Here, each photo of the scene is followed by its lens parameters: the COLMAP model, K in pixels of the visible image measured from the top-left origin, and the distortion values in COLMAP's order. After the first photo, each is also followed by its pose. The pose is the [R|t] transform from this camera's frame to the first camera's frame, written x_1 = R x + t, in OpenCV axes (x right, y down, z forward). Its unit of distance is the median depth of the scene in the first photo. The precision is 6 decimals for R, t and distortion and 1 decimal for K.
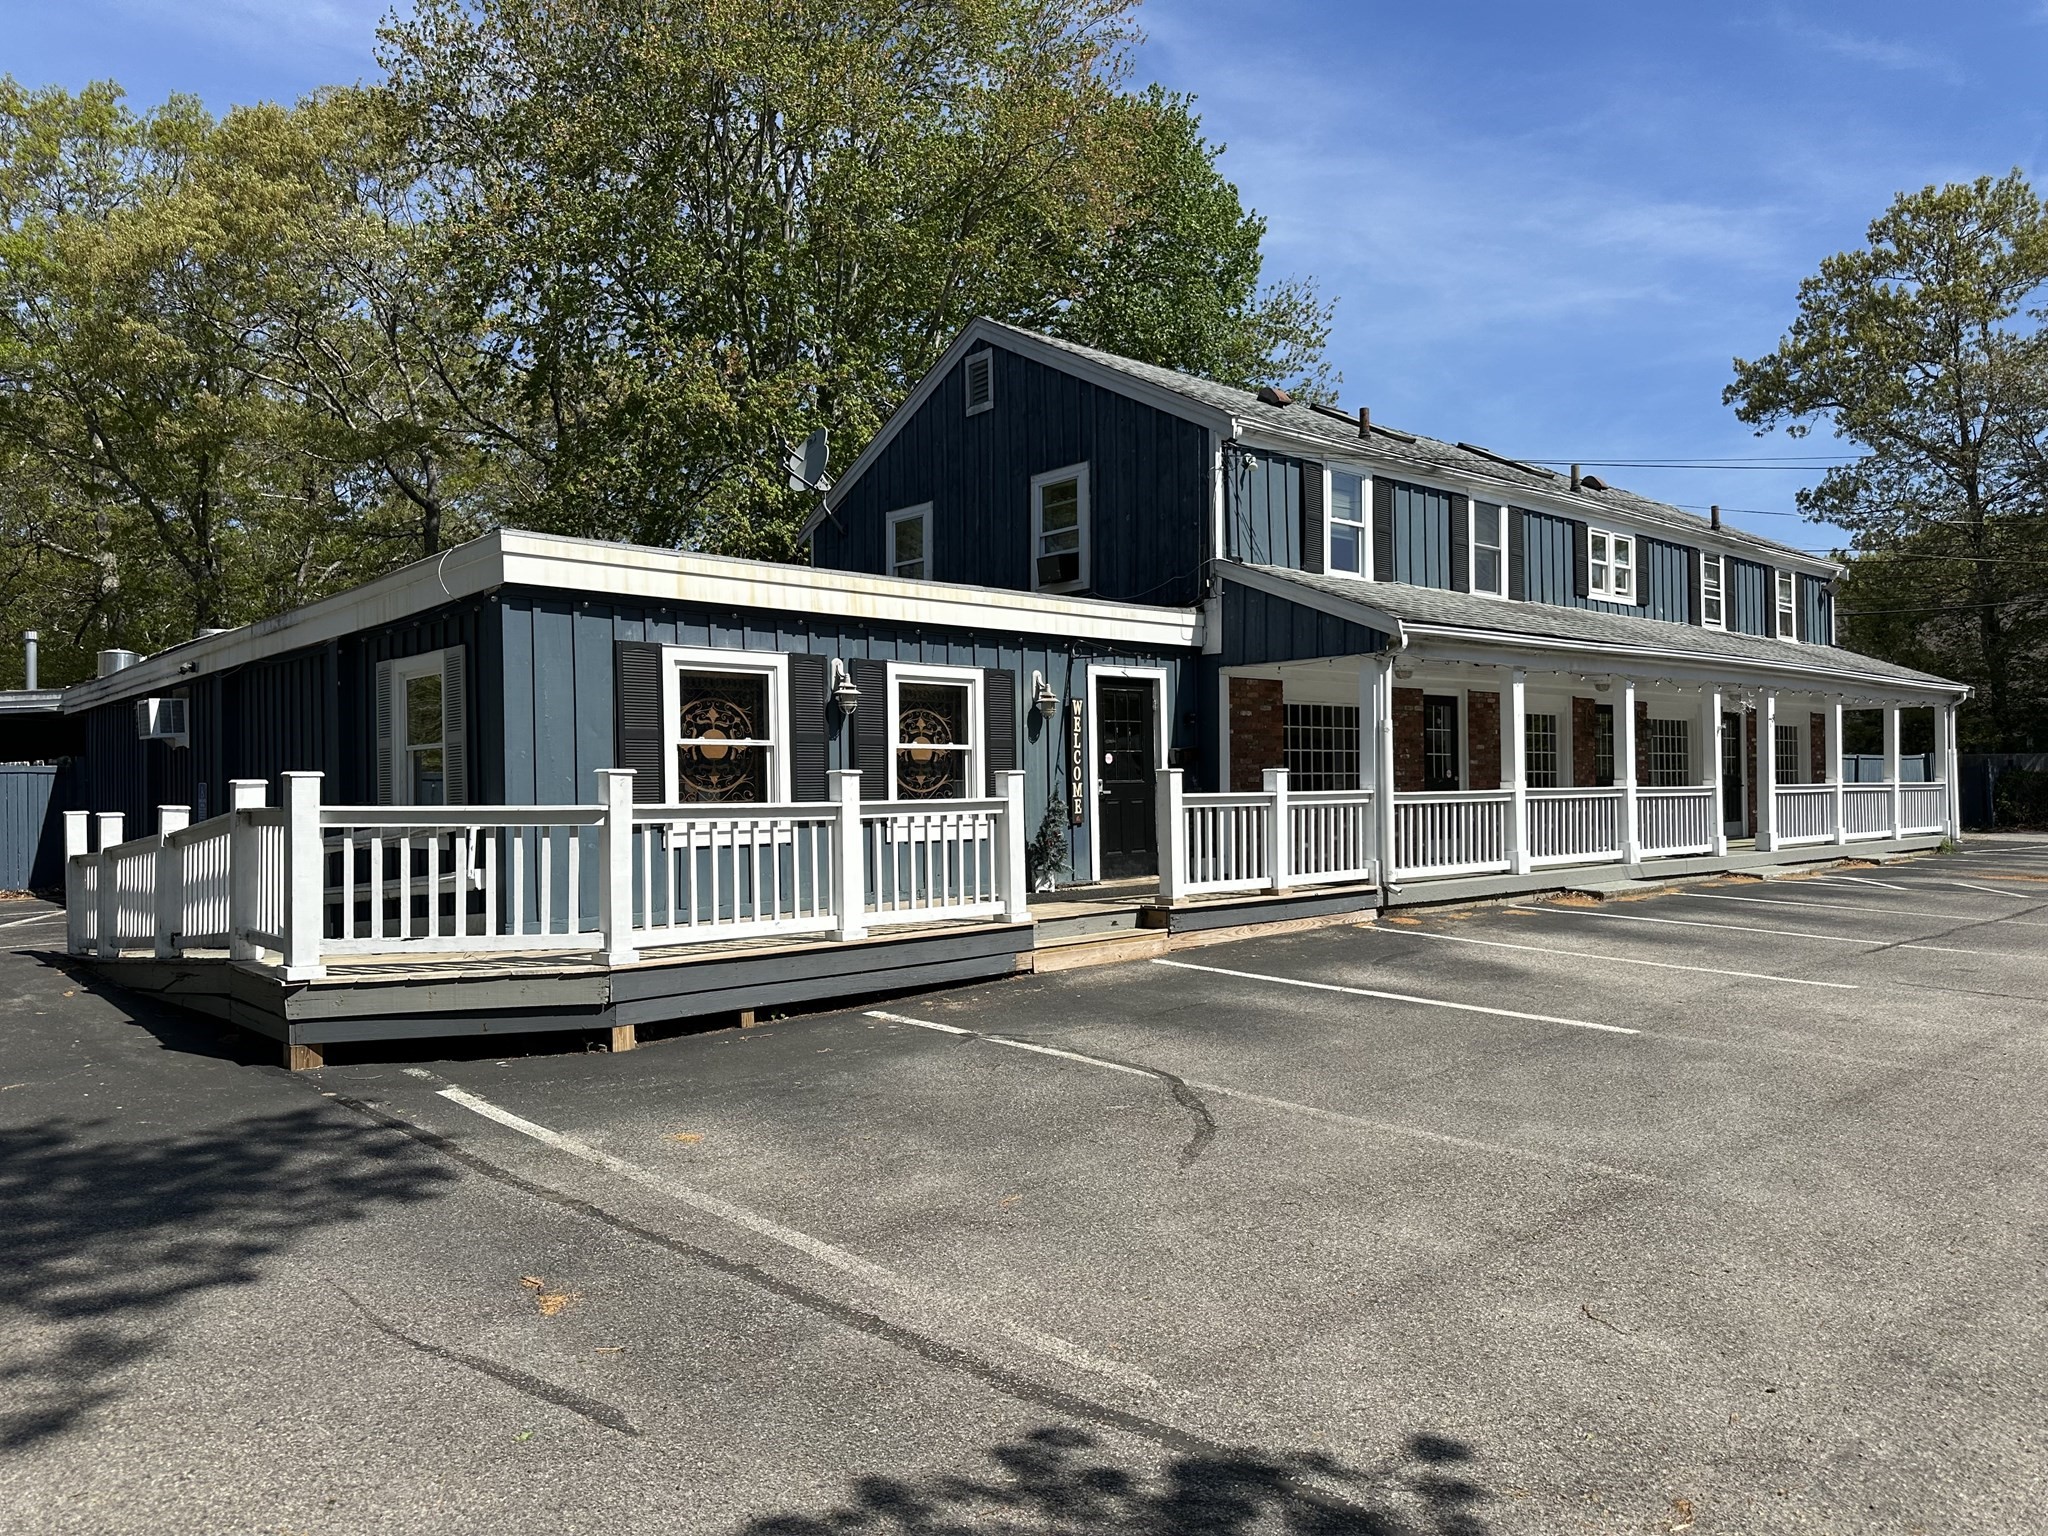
lens RADIAL K [[1460.4, 0, 1024.0], [0, 1460.4, 768.0], [0, 0, 1]] dist [0.030396, -0.070448]
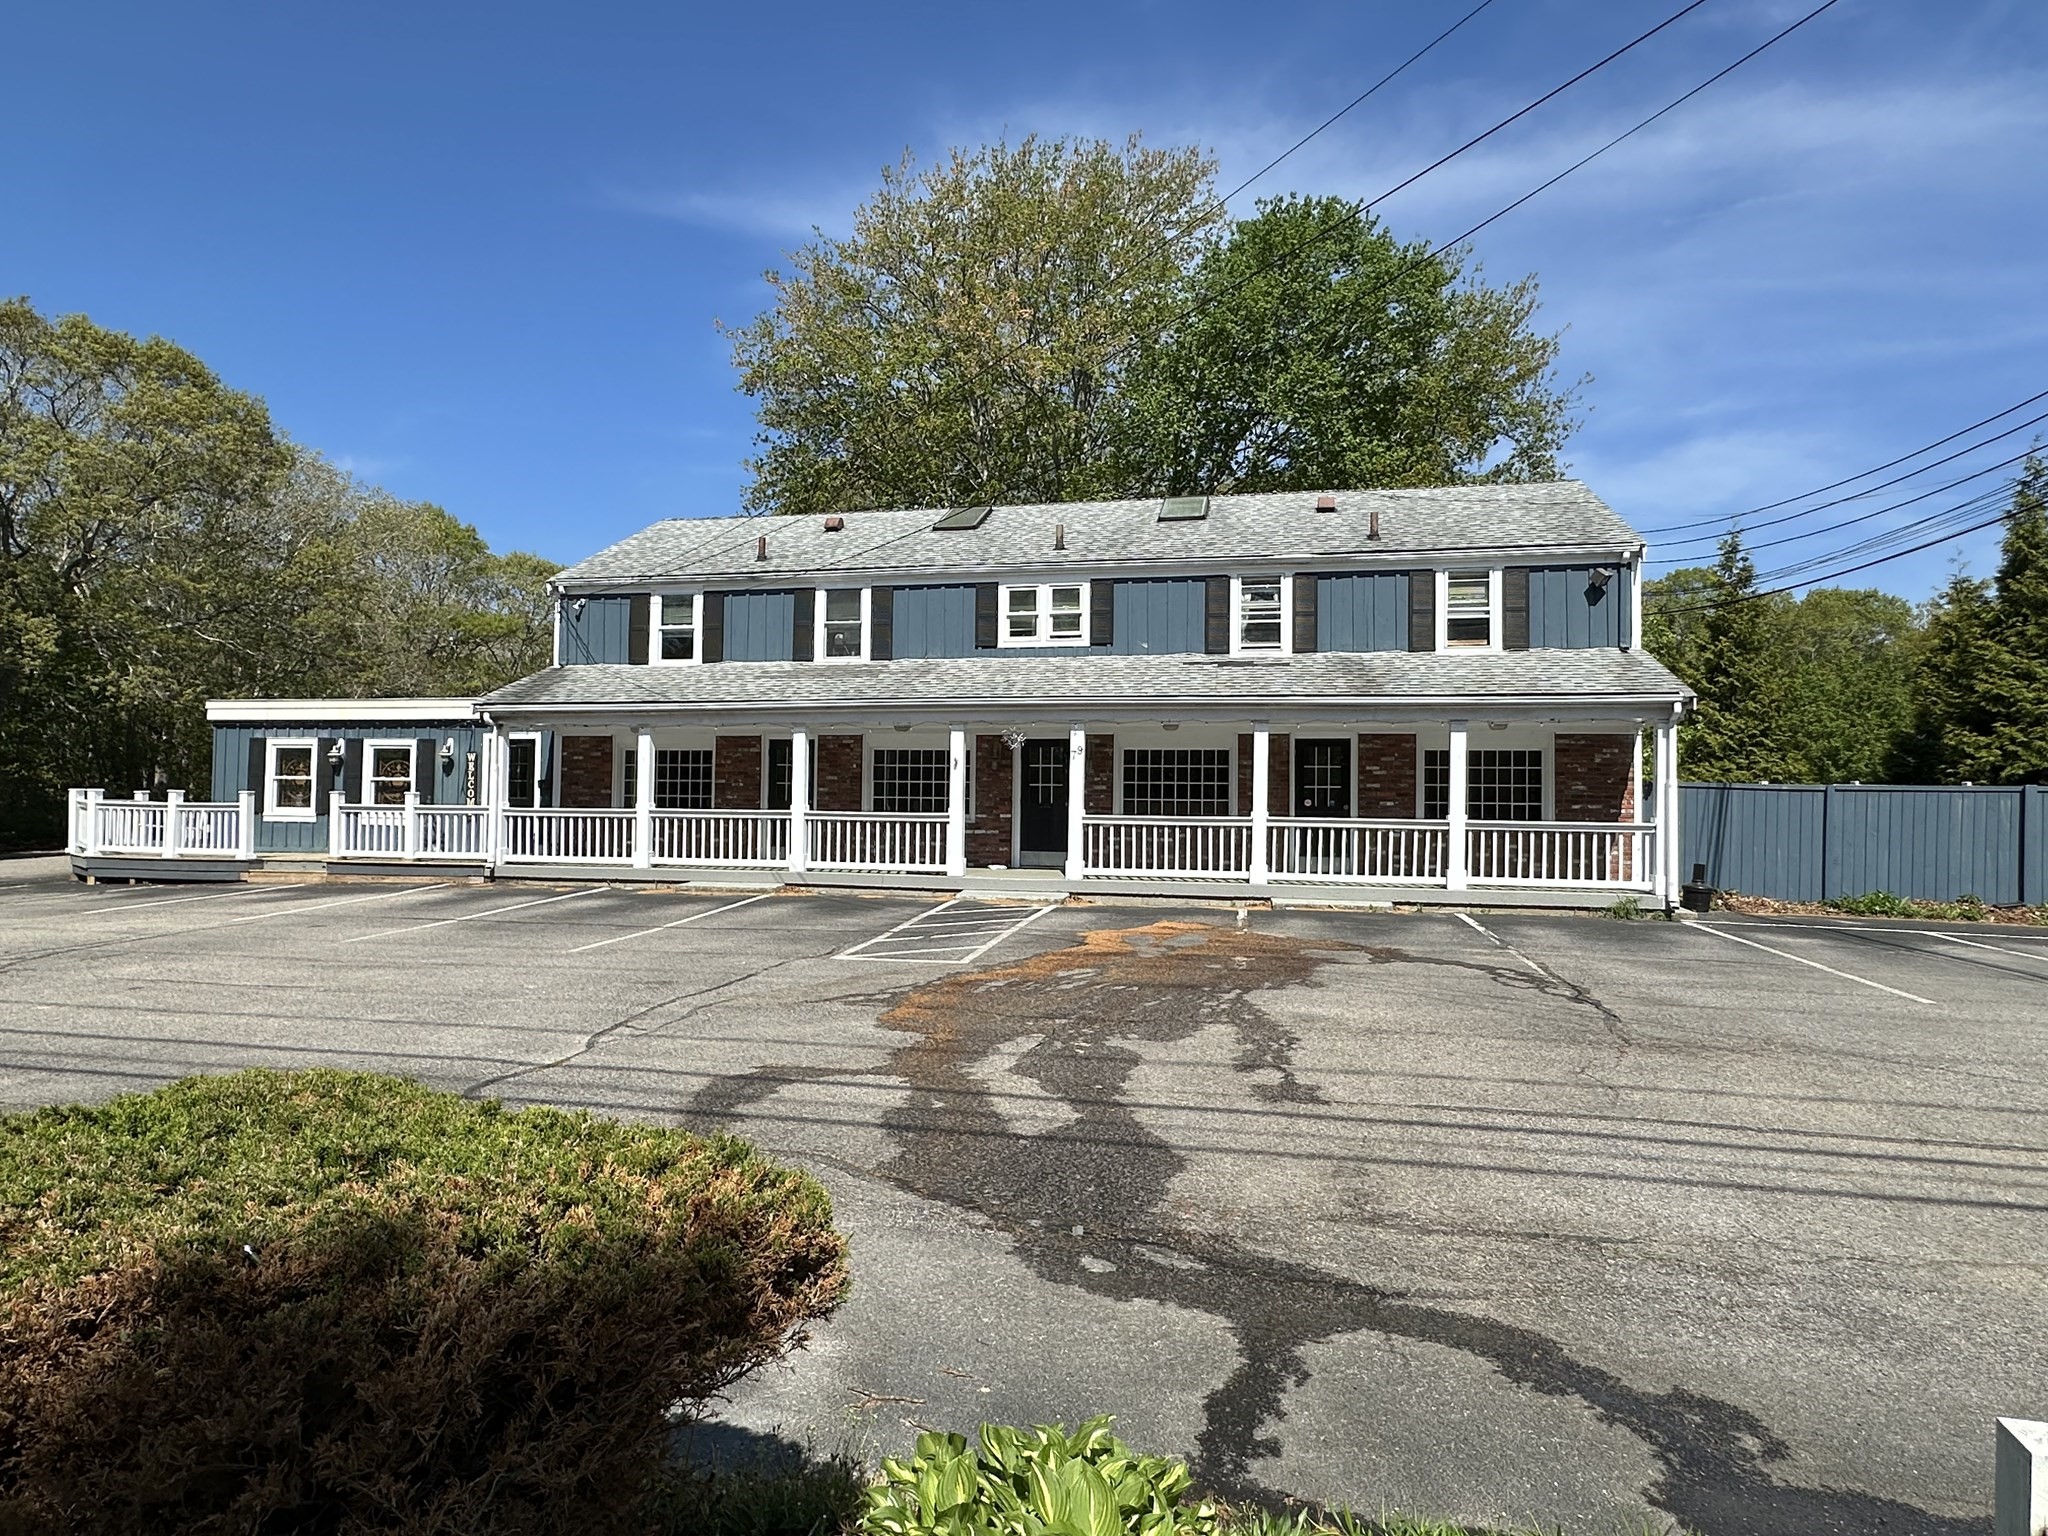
lens RADIAL K [[1165.9, 0, 1024.0], [0, 1165.9, 768.0], [0, 0, 1]] dist [-0.001084, -0.000027]
pose [[0.585405, -0.003537, -0.810733, 1.043243], [-0.006871, 0.999933, -0.009323, -0.012637], [0.810712, 0.011028, 0.585342, 0.446867]]
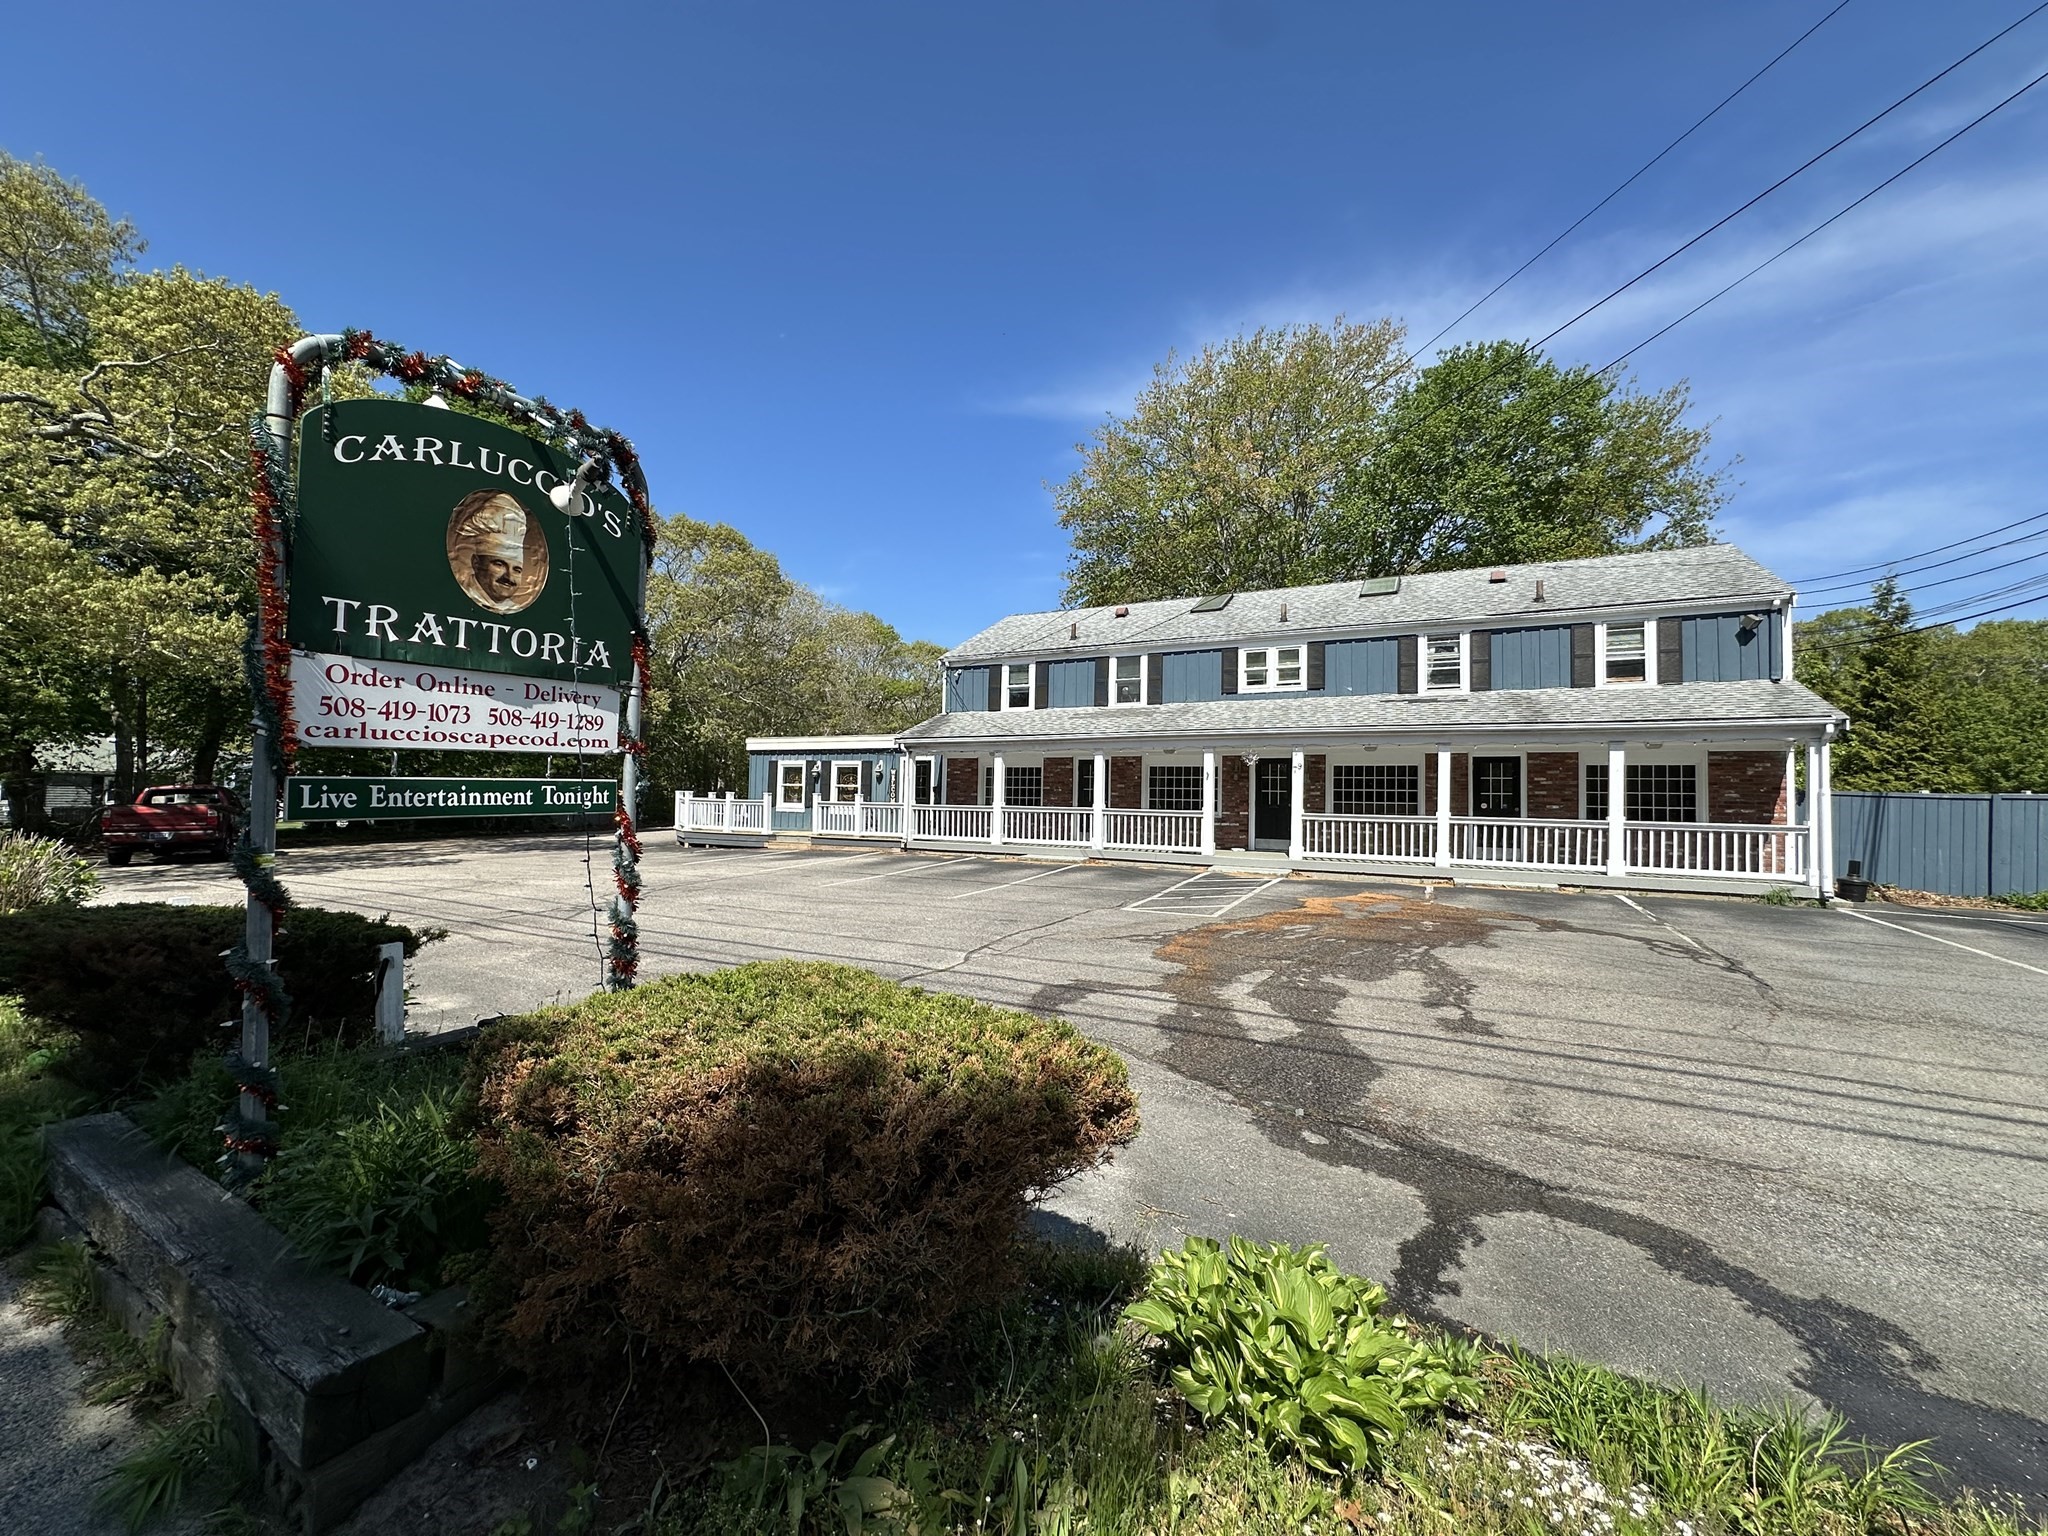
lens RADIAL K [[822.8, 0, 1024.0], [0, 822.8, 768.0], [0, 0, 1]] dist [0.000480, -0.000380]
pose [[0.342718, -0.014344, -0.939329, 1.059695], [-0.008434, 0.999796, -0.018344, -0.014420], [0.939400, 0.014209, 0.342528, 0.433804]]
